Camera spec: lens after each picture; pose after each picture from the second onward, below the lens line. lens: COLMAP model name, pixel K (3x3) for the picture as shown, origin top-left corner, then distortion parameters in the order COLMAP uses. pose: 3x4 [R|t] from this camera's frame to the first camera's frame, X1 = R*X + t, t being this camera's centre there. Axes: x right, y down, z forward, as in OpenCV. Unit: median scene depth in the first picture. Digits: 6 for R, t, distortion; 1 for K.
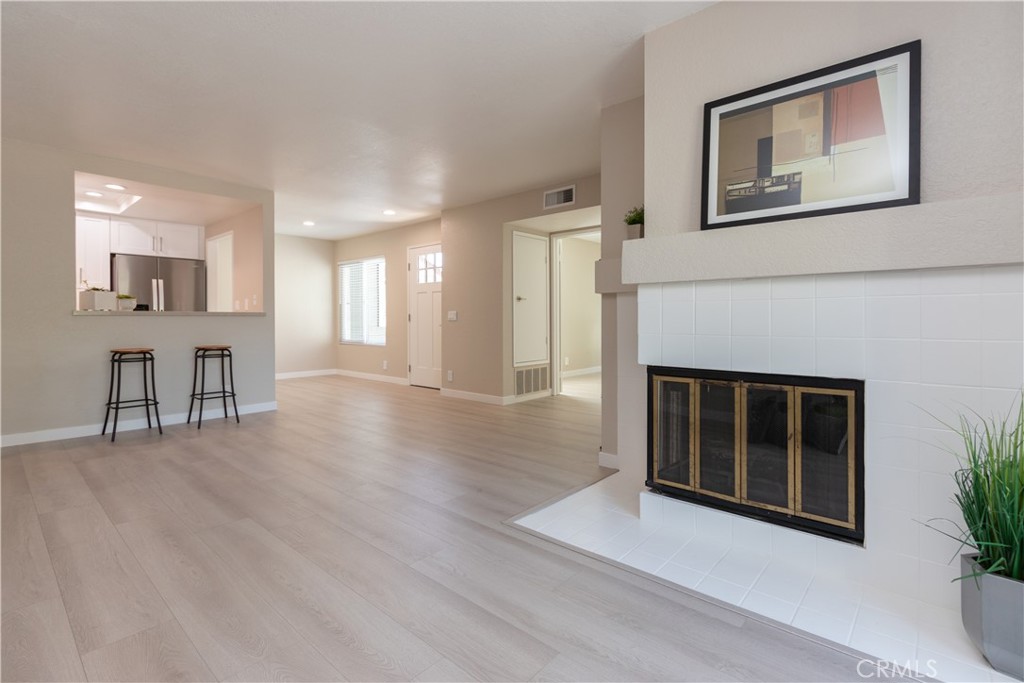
lens RADIAL K [[474.3, 0, 513.8], [0, 474.3, 326.5], [0, 0, 1]] dist [0.001307, -0.000149]
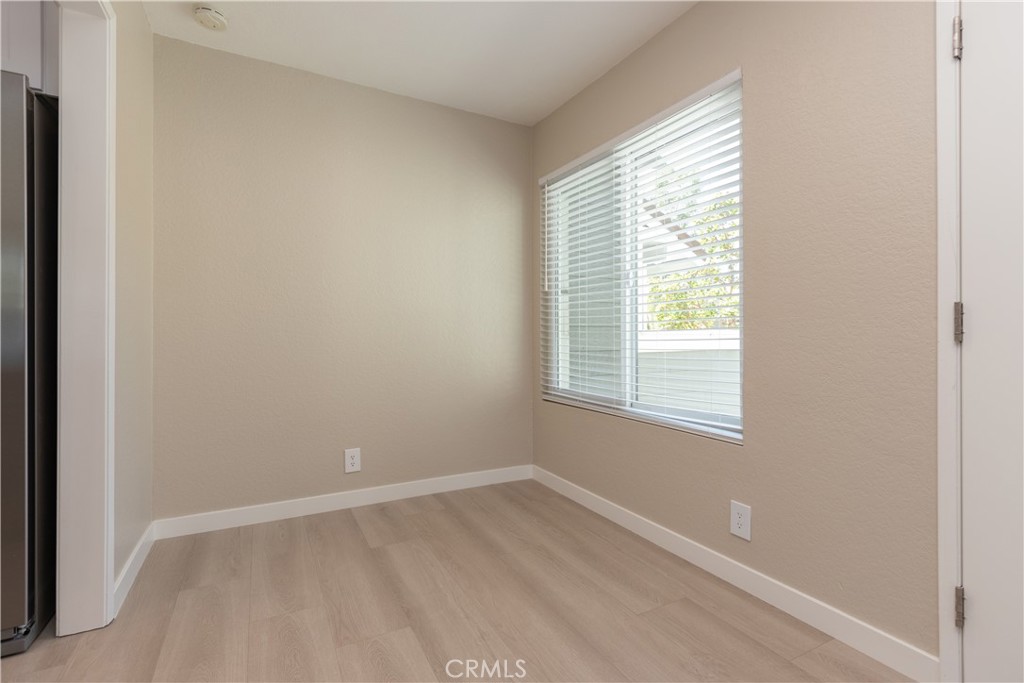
lens RADIAL K [[474.3, 0, 513.8], [0, 474.3, 326.5], [0, 0, 1]] dist [0.001307, -0.000149]
pose [[0.941382, -0.001887, -0.337339, -0.392009], [-0.009283, 0.999461, -0.031496, -0.011870], [0.337216, 0.032781, 0.940856, 0.956435]]
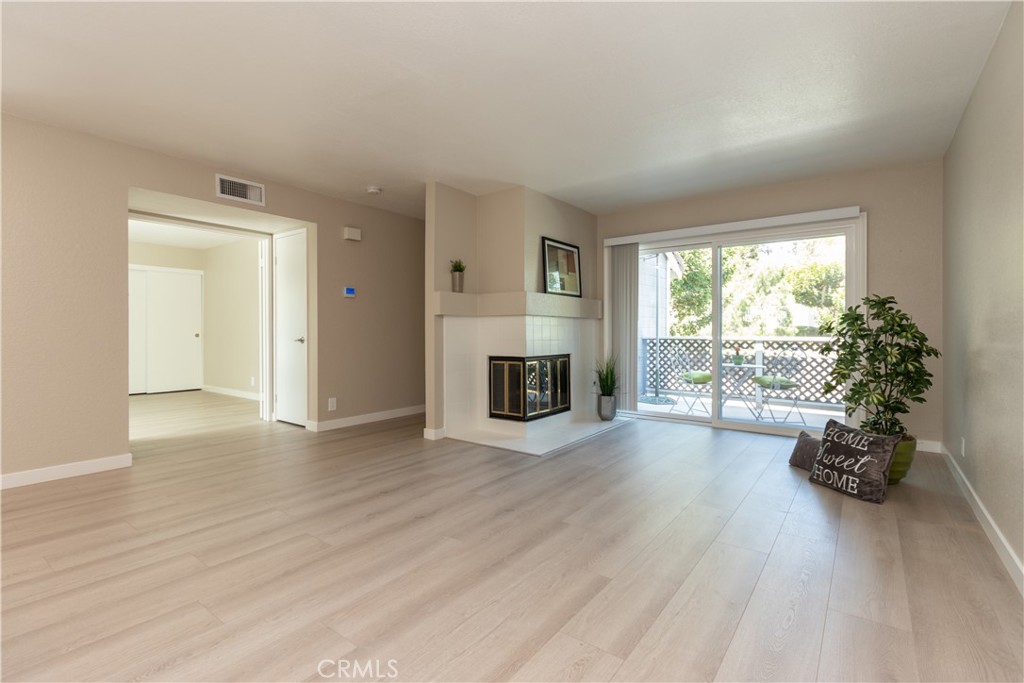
lens RADIAL K [[474.3, 0, 513.8], [0, 474.3, 326.5], [0, 0, 1]] dist [0.001307, -0.000149]
pose [[-0.089172, 0.009379, 0.995972, -0.684418], [0.014654, 0.999860, -0.008103, -0.011326], [-0.995908, 0.013872, -0.089297, 0.508588]]
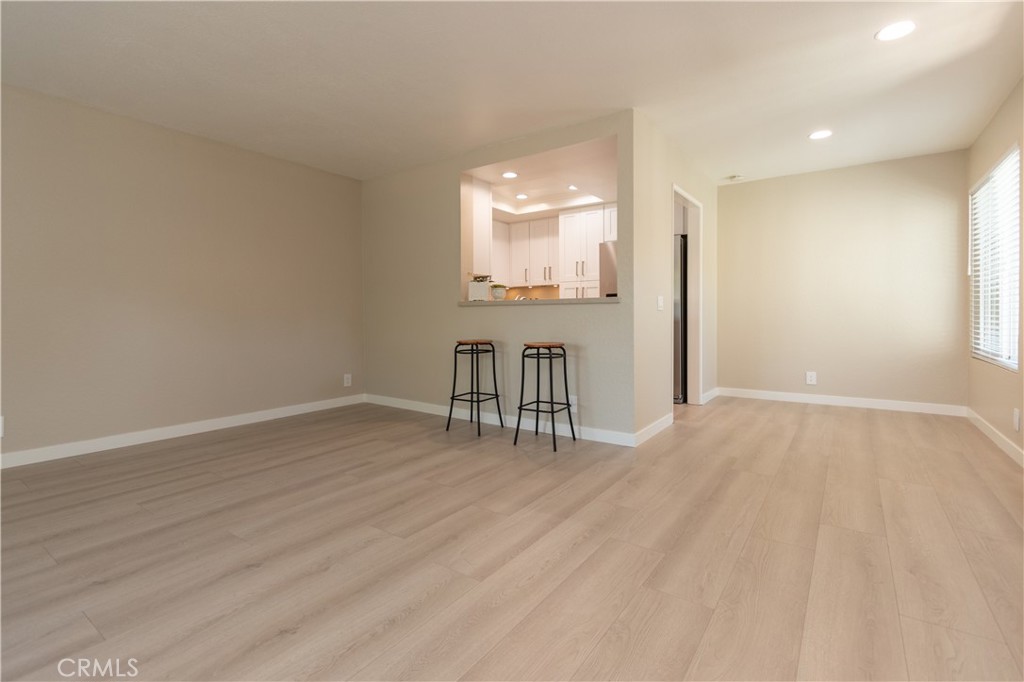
lens RADIAL K [[476.7, 0, 504.1], [0, 476.7, 330.0], [0, 0, 1]] dist [0.012983, -0.000221]
pose [[0.103724, 0.031564, -0.994105, 0.117463], [-0.010001, 0.999479, 0.030691, -0.002156], [0.994556, 0.006759, 0.103986, 0.693975]]
